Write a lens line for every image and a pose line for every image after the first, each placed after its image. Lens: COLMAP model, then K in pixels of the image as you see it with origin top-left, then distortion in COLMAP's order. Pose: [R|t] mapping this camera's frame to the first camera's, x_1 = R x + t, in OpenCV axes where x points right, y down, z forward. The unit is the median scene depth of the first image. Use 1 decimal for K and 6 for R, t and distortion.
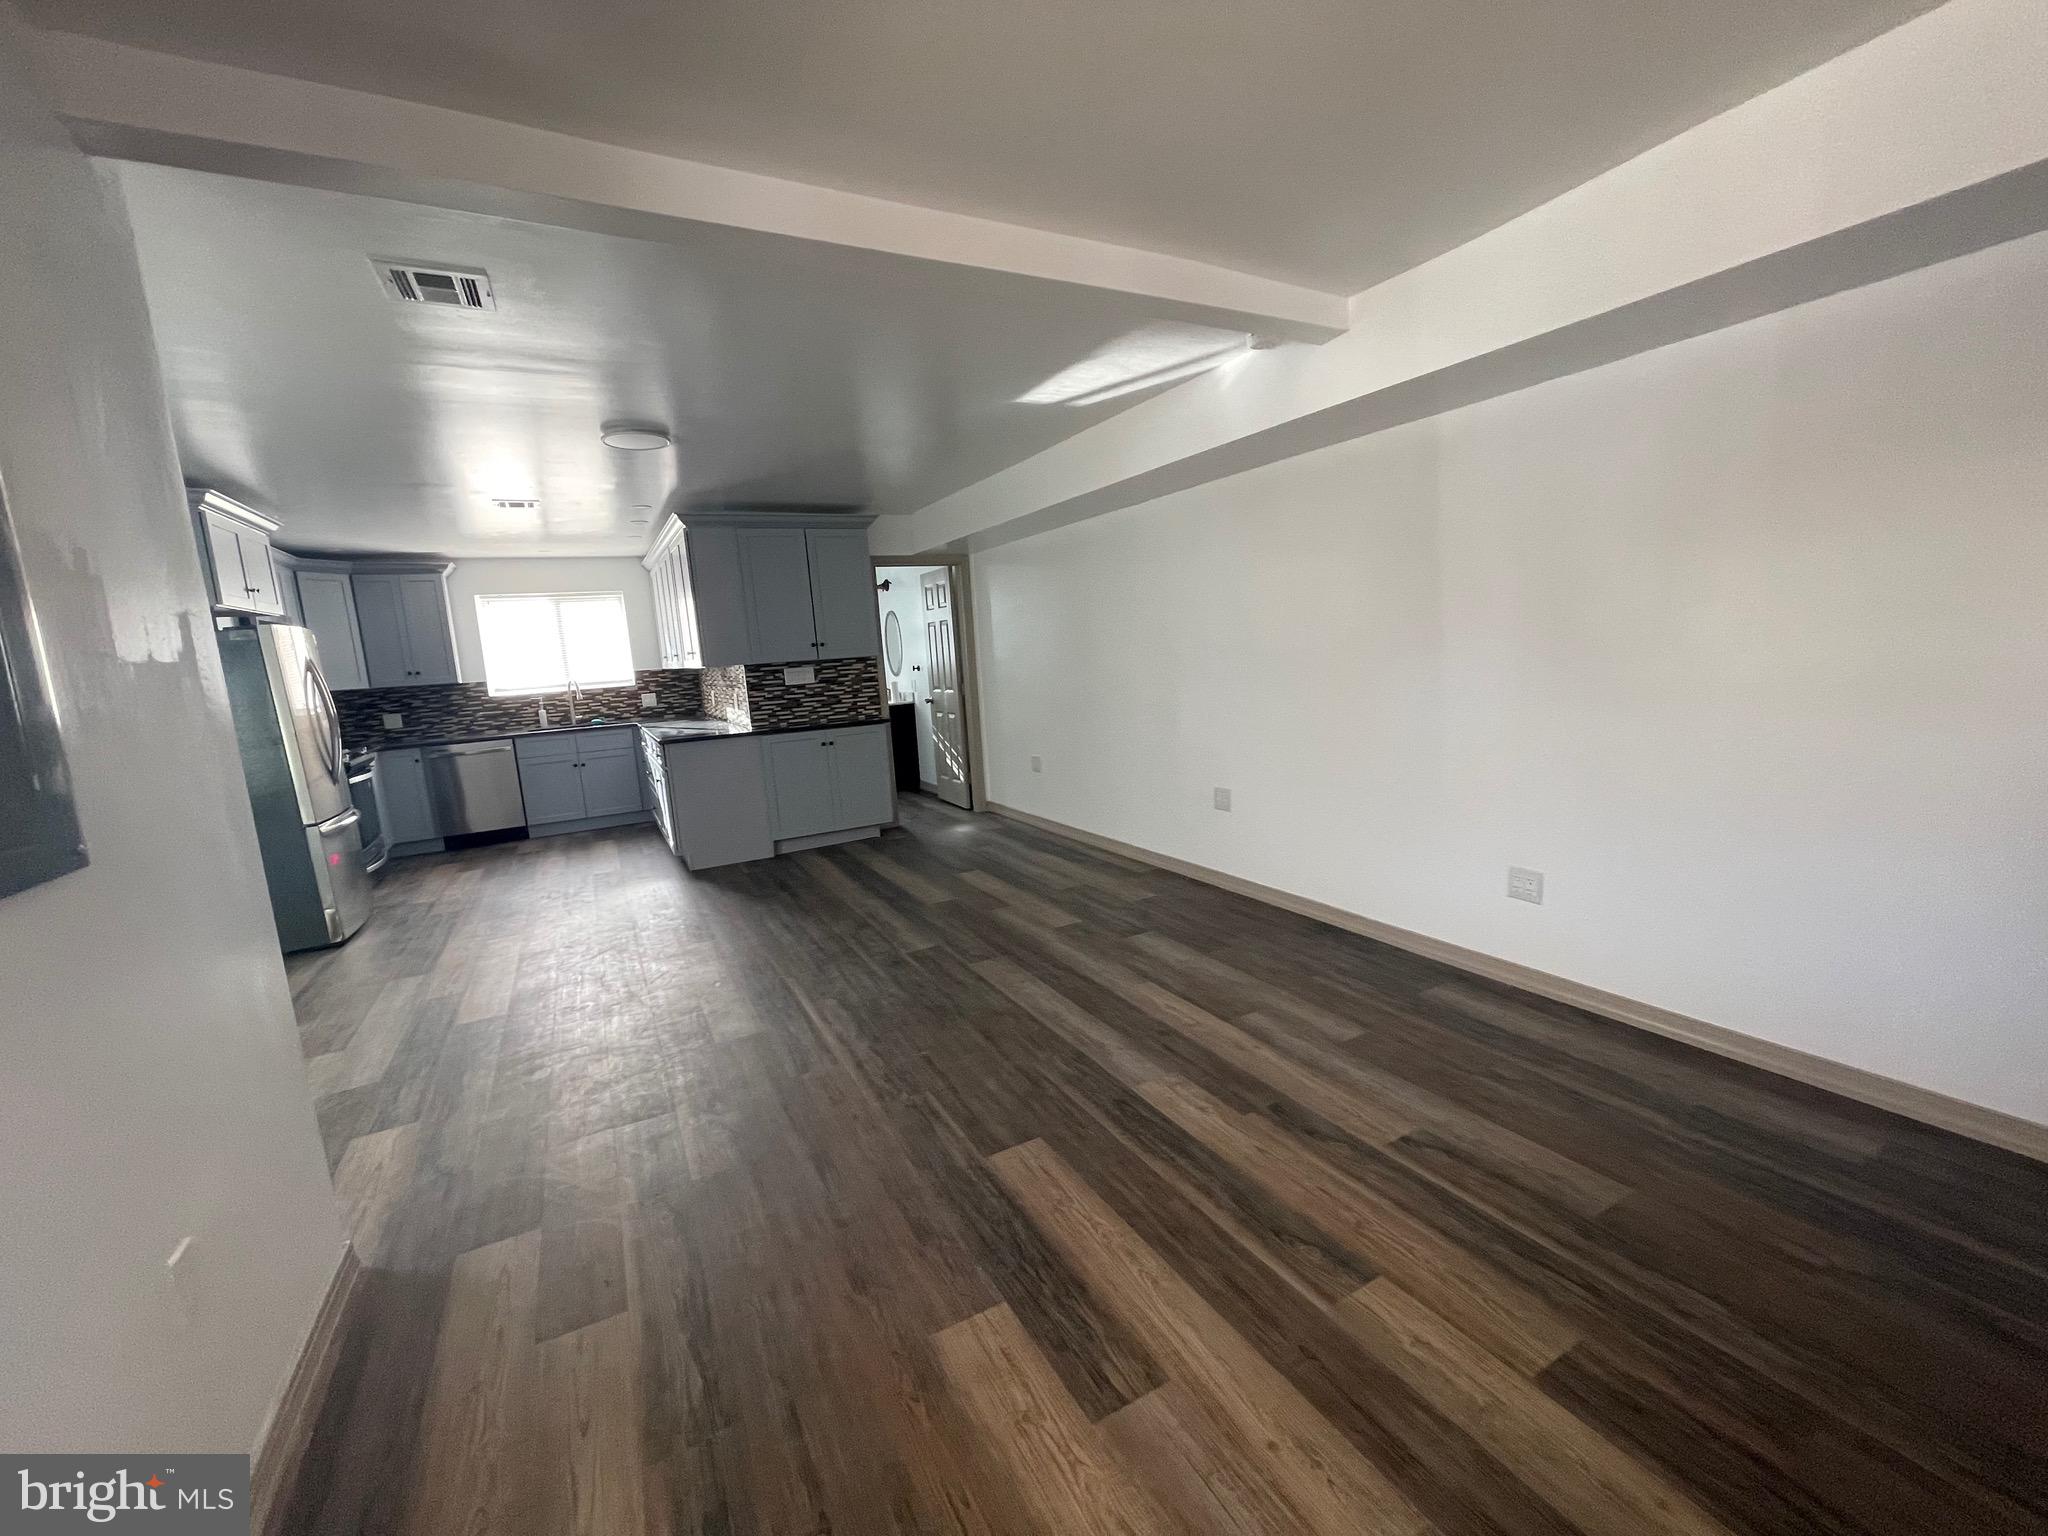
lens RADIAL K [[821.5, 0, 1018.0], [0, 821.5, 771.4], [0, 0, 1]] dist [-0.014250, 0.000019]
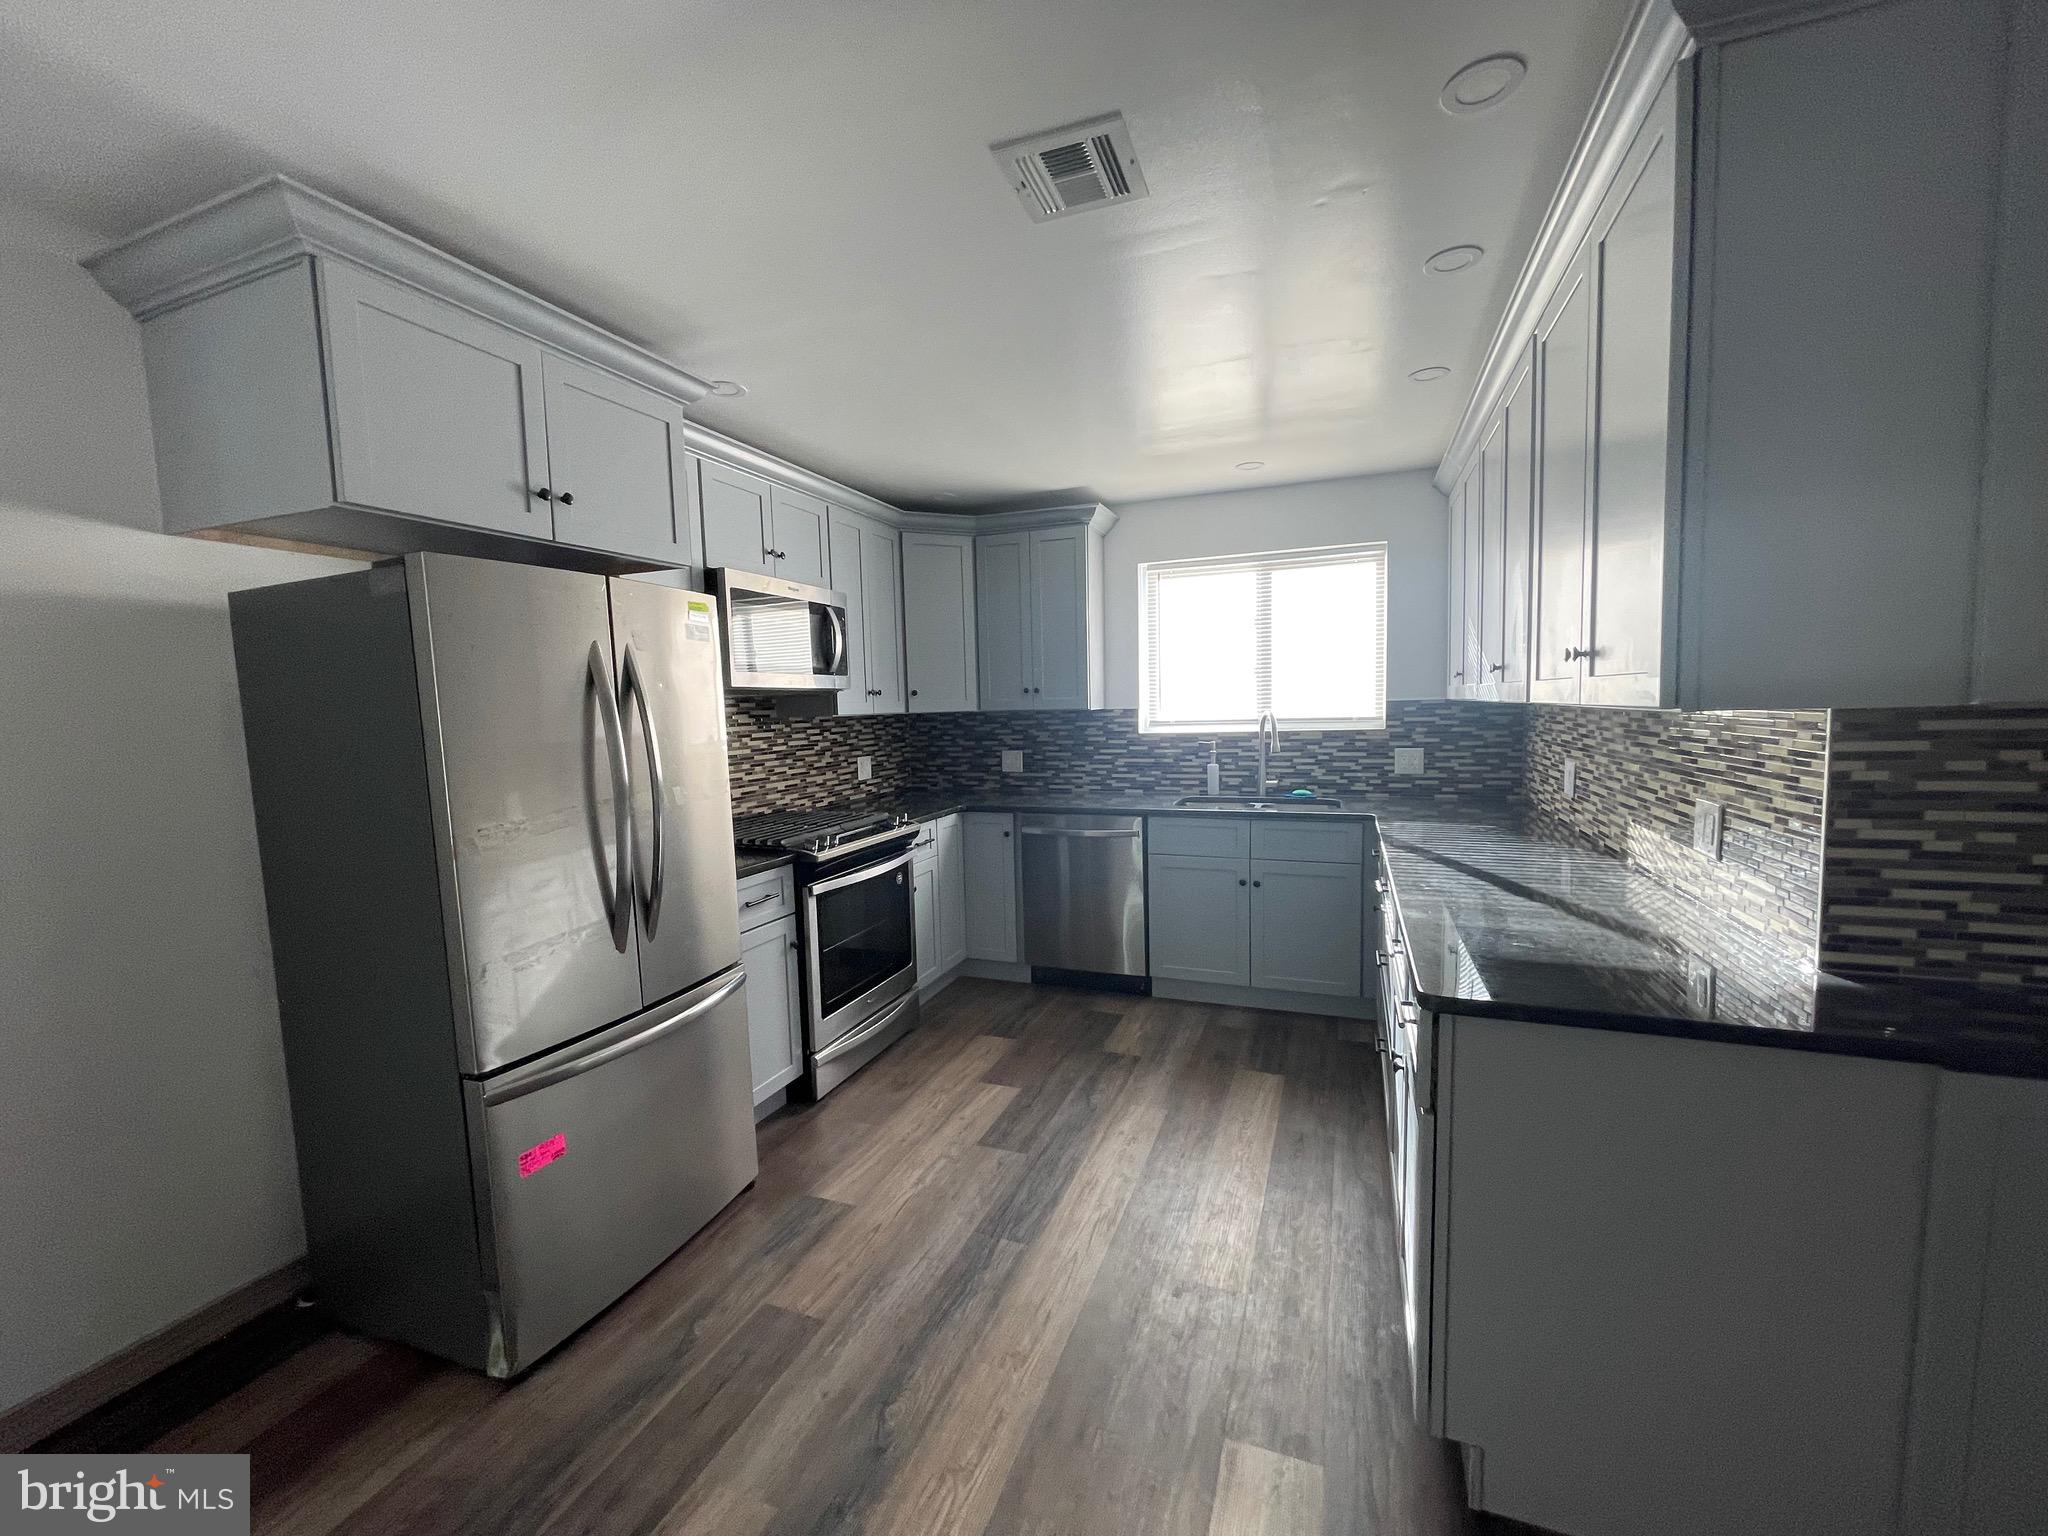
lens RADIAL K [[827.0, 0, 1019.7], [0, 827.0, 776.2], [0, 0, 1]] dist [-0.001816, 0.000096]
pose [[0.648772, 0.111838, -0.752719, -0.228467], [-0.129418, 0.990948, 0.035688, -0.066007], [0.749897, 0.074262, 0.657373, 0.501892]]
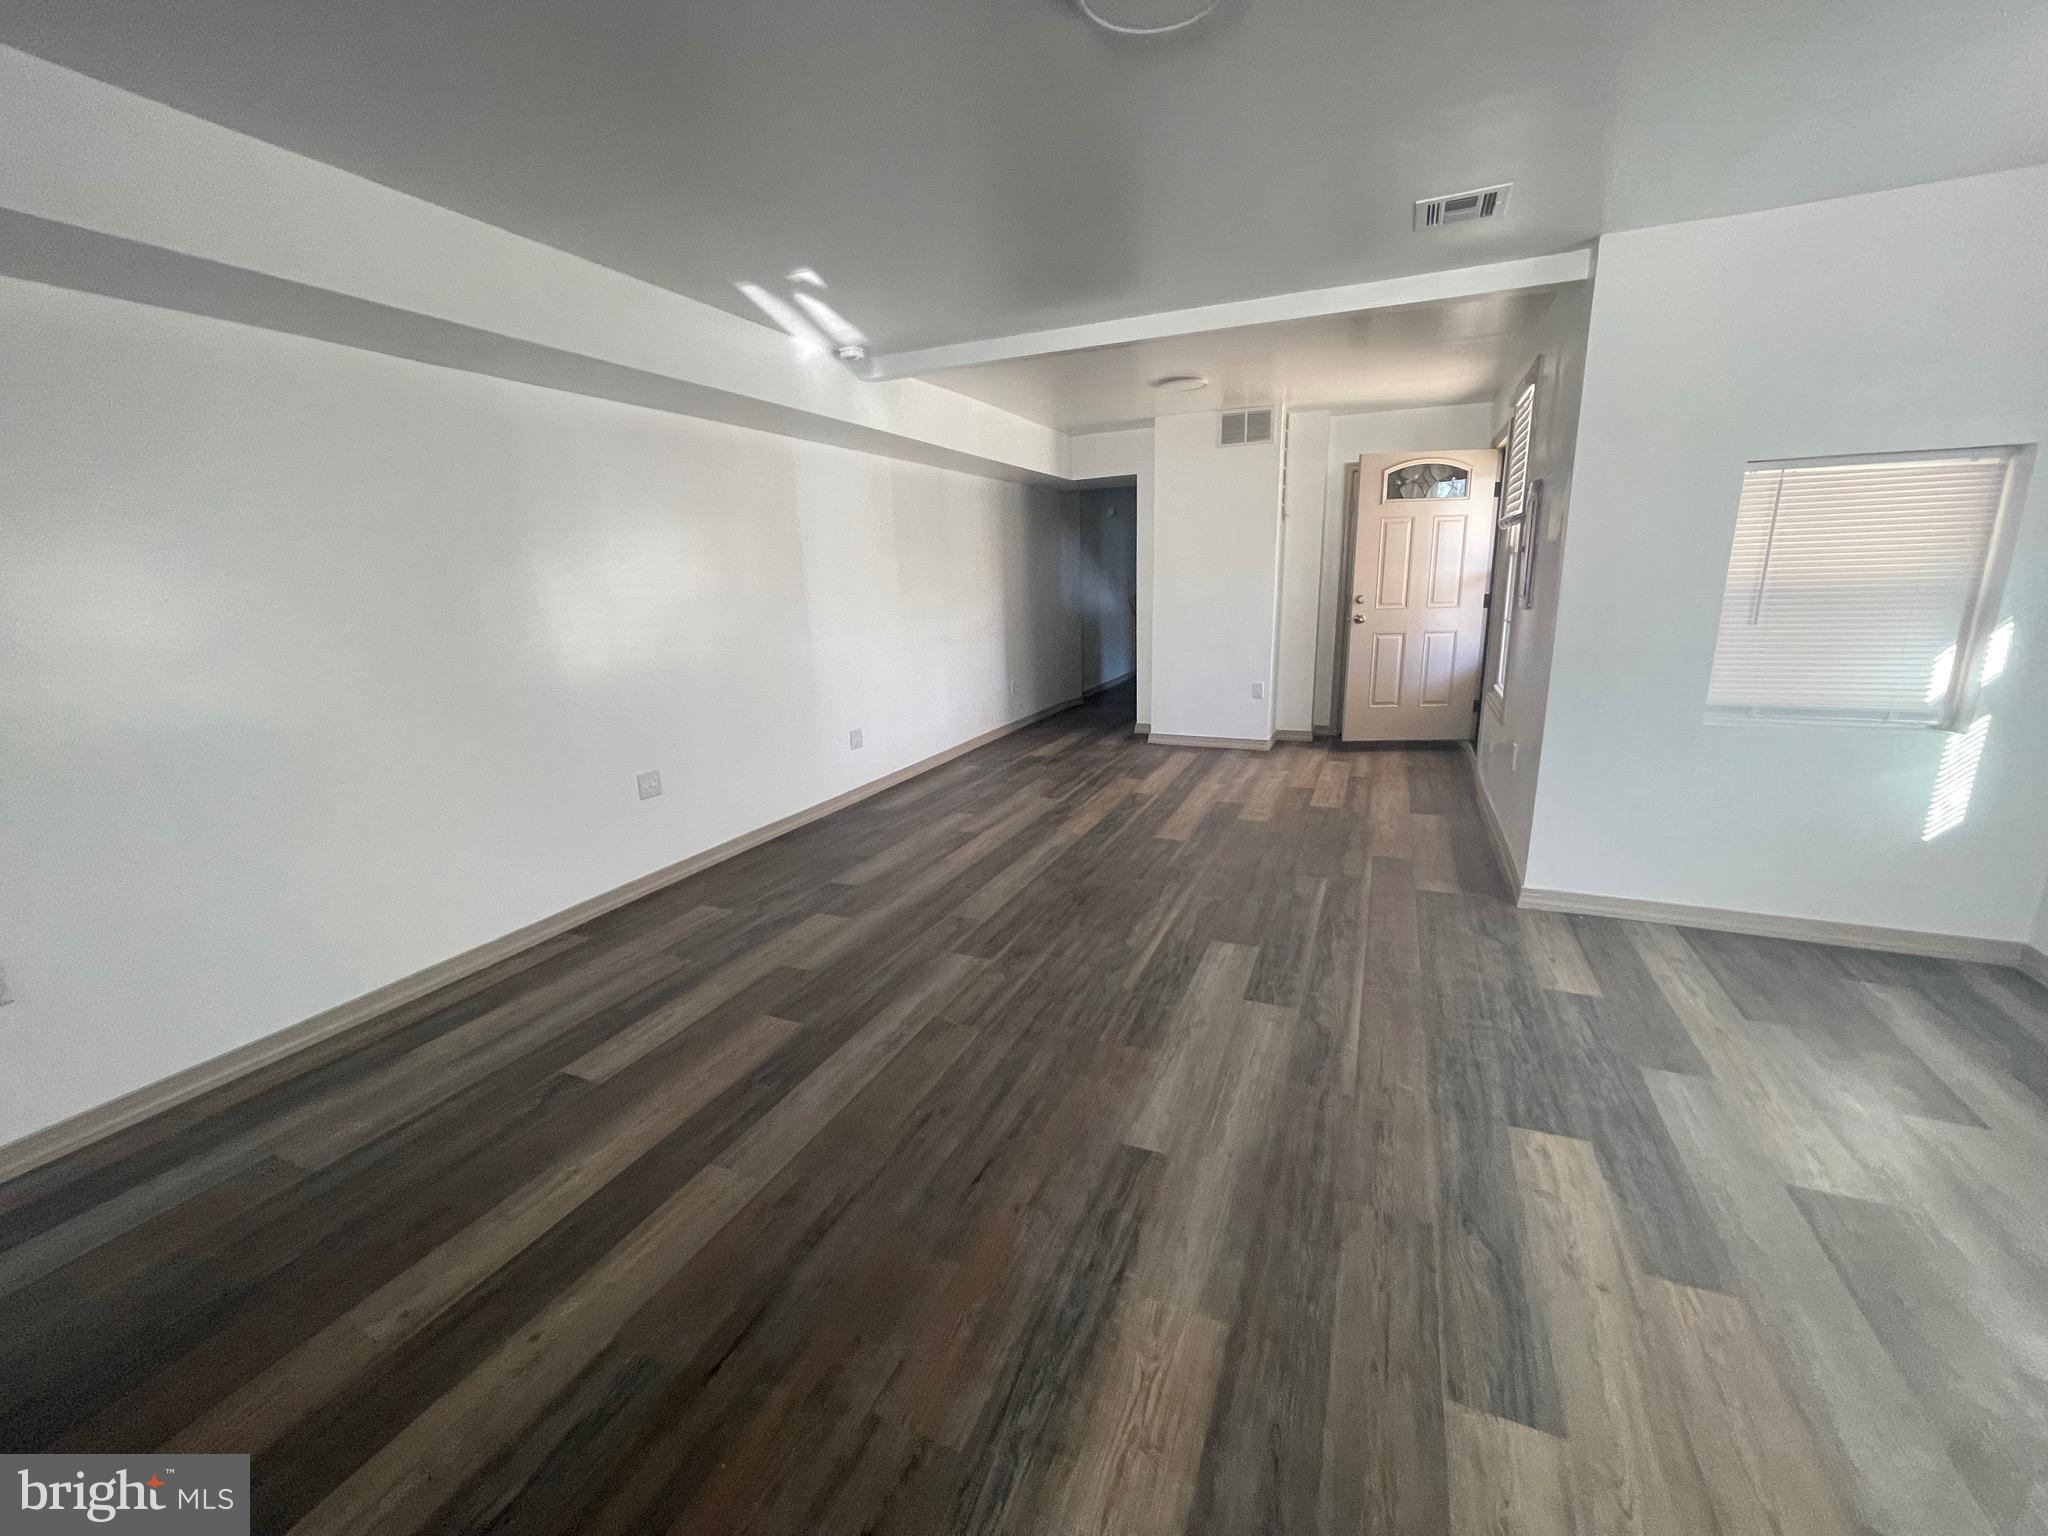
lens RADIAL K [[827.0, 0, 1019.7], [0, 827.0, 776.2], [0, 0, 1]] dist [-0.001816, 0.000096]
pose [[-0.613067, -0.111533, 0.782119, -4.677323], [0.187384, 0.941206, 0.281101, -1.025896], [-0.767487, 0.318890, -0.556123, 8.383464]]
